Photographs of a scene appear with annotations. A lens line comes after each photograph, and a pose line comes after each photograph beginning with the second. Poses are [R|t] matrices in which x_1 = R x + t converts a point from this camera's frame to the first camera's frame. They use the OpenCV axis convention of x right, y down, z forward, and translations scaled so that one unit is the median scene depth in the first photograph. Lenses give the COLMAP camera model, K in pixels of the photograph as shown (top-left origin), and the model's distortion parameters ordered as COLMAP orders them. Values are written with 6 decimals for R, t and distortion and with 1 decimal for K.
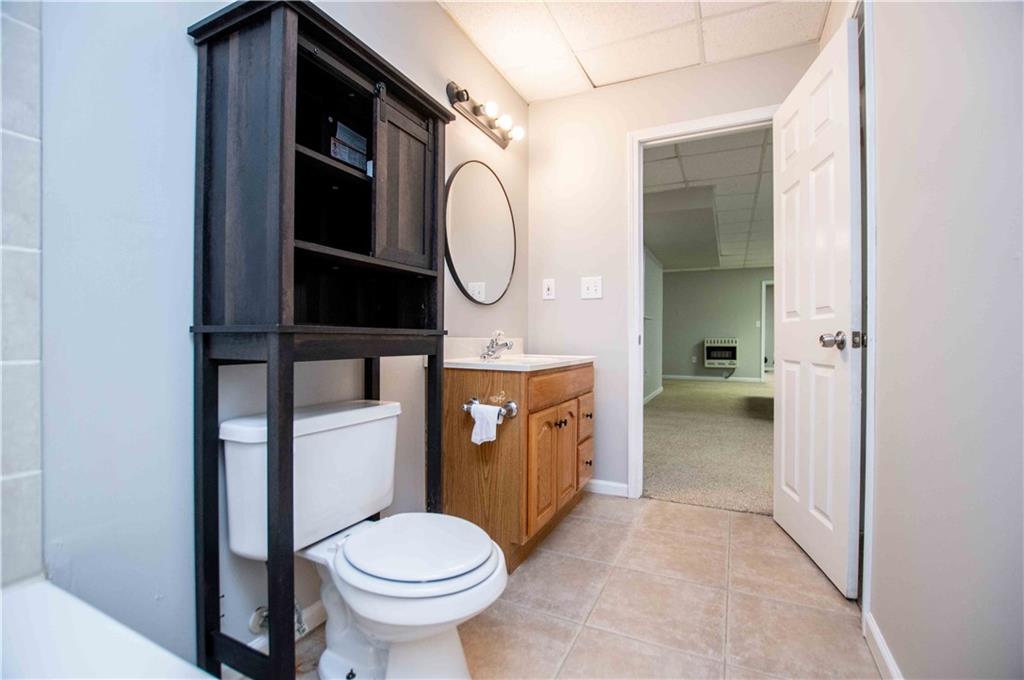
lens RADIAL K [[457.6, 0, 512.0], [0, 457.6, 340.0], [0, 0, 1]] dist [-0.023254, 0.000430]
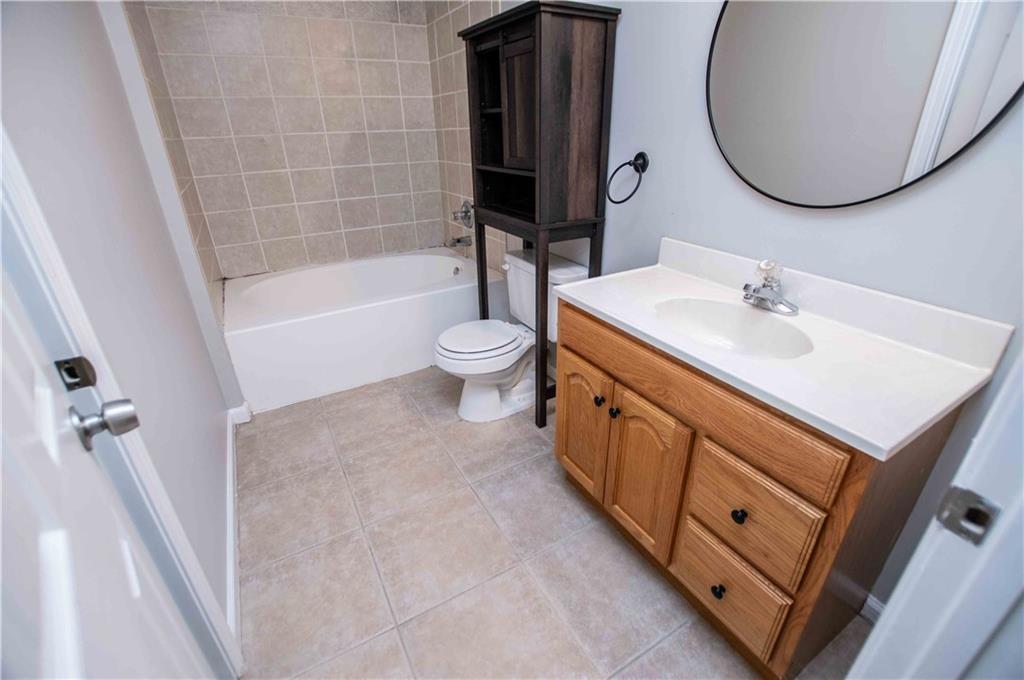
lens RADIAL K [[457.6, 0, 512.0], [0, 457.6, 340.0], [0, 0, 1]] dist [-0.023254, 0.000430]
pose [[-0.573052, 0.342025, -0.744735, 0.945196], [0.021148, 0.914616, 0.403771, -0.245806], [0.819246, 0.215632, -0.531355, 1.793041]]
